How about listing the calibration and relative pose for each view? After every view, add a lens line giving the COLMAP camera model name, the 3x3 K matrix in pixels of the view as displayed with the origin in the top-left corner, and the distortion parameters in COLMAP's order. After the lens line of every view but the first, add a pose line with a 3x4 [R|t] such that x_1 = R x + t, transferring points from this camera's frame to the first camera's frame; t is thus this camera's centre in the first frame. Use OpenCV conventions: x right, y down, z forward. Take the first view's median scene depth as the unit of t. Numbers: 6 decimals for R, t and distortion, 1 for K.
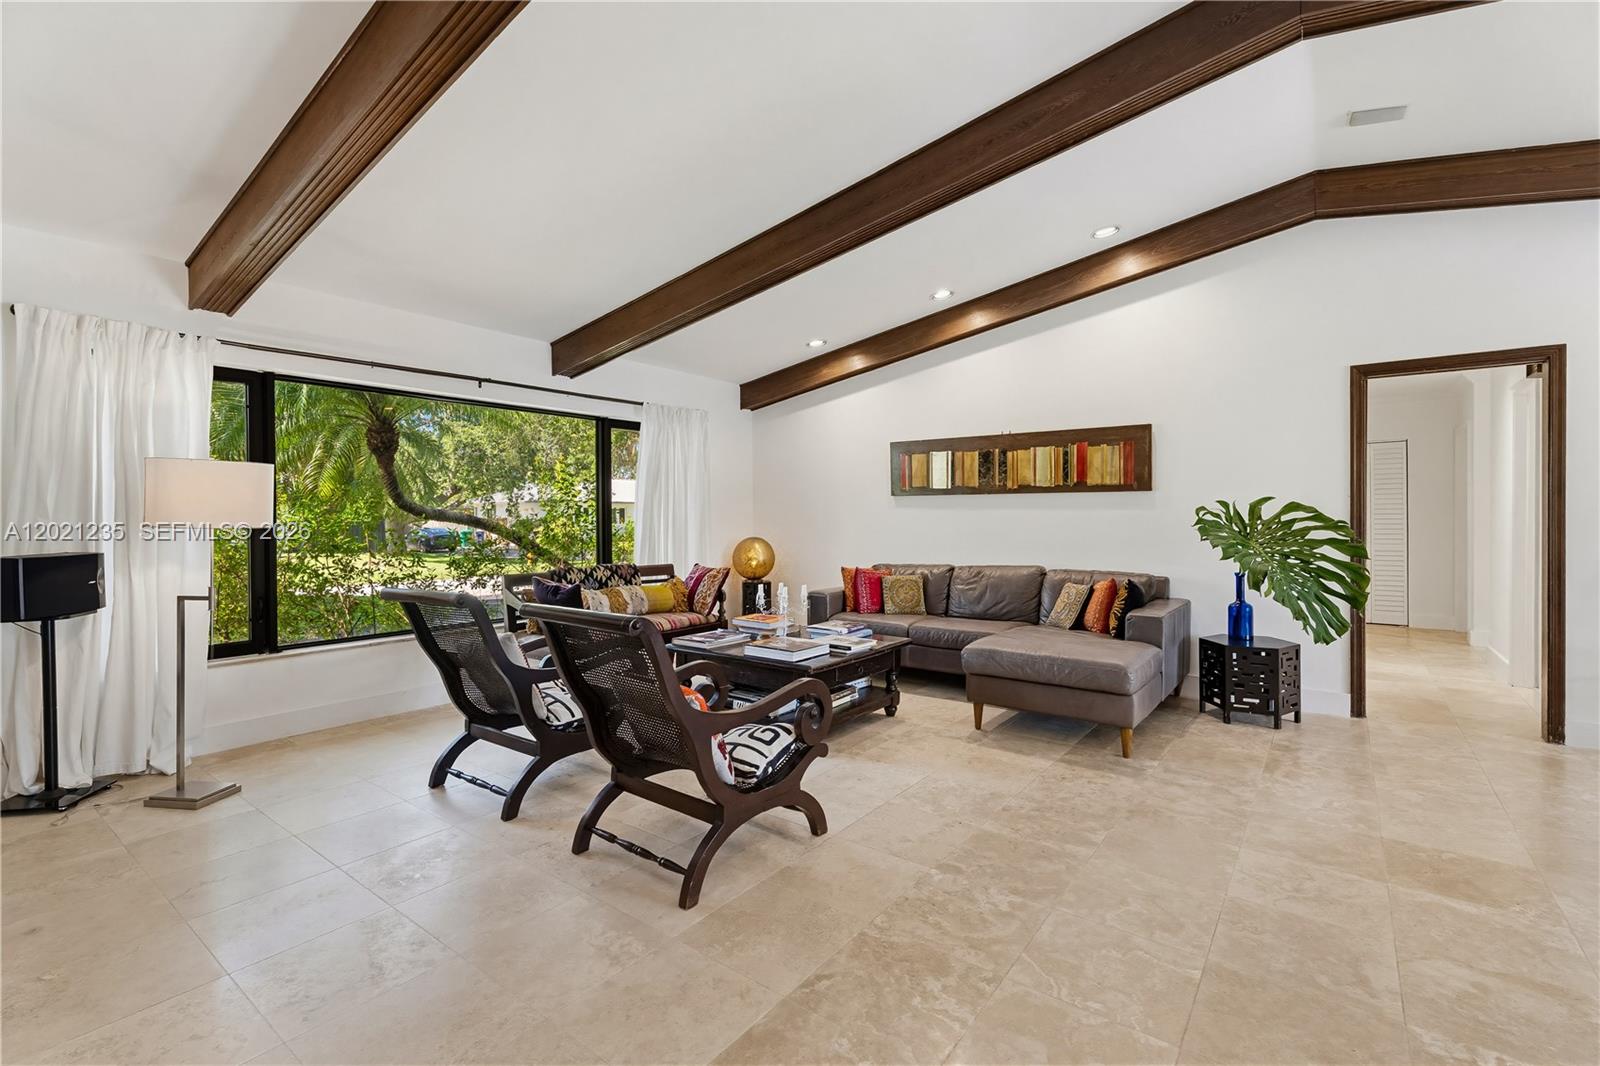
lens RADIAL K [[710.9, 0, 790.3], [0, 710.9, 521.6], [0, 0, 1]] dist [0.002197, -0.000204]
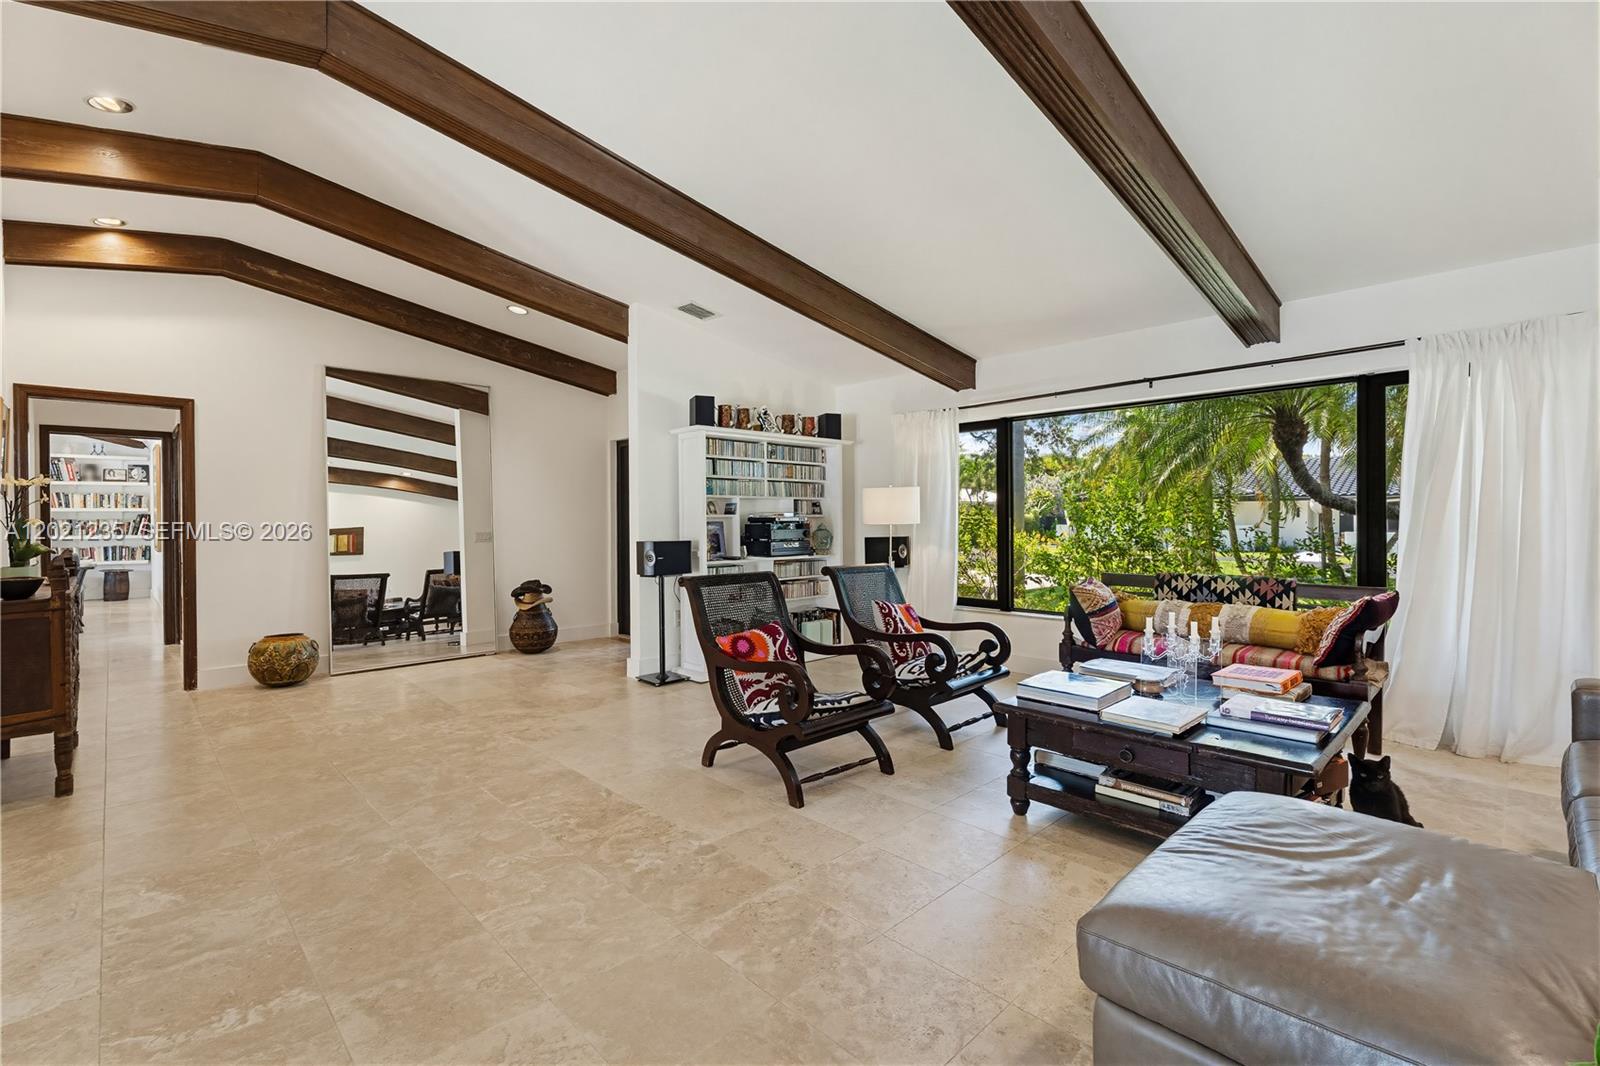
lens RADIAL K [[710.9, 0, 796.7], [0, 710.9, 525.9], [0, 0, 1]] dist [0.002197, -0.000204]
pose [[-0.145691, 0.013822, -0.989234, 0.685118], [-0.000169, 0.999902, 0.013996, -0.007734], [0.989330, 0.002206, -0.145674, 0.703970]]
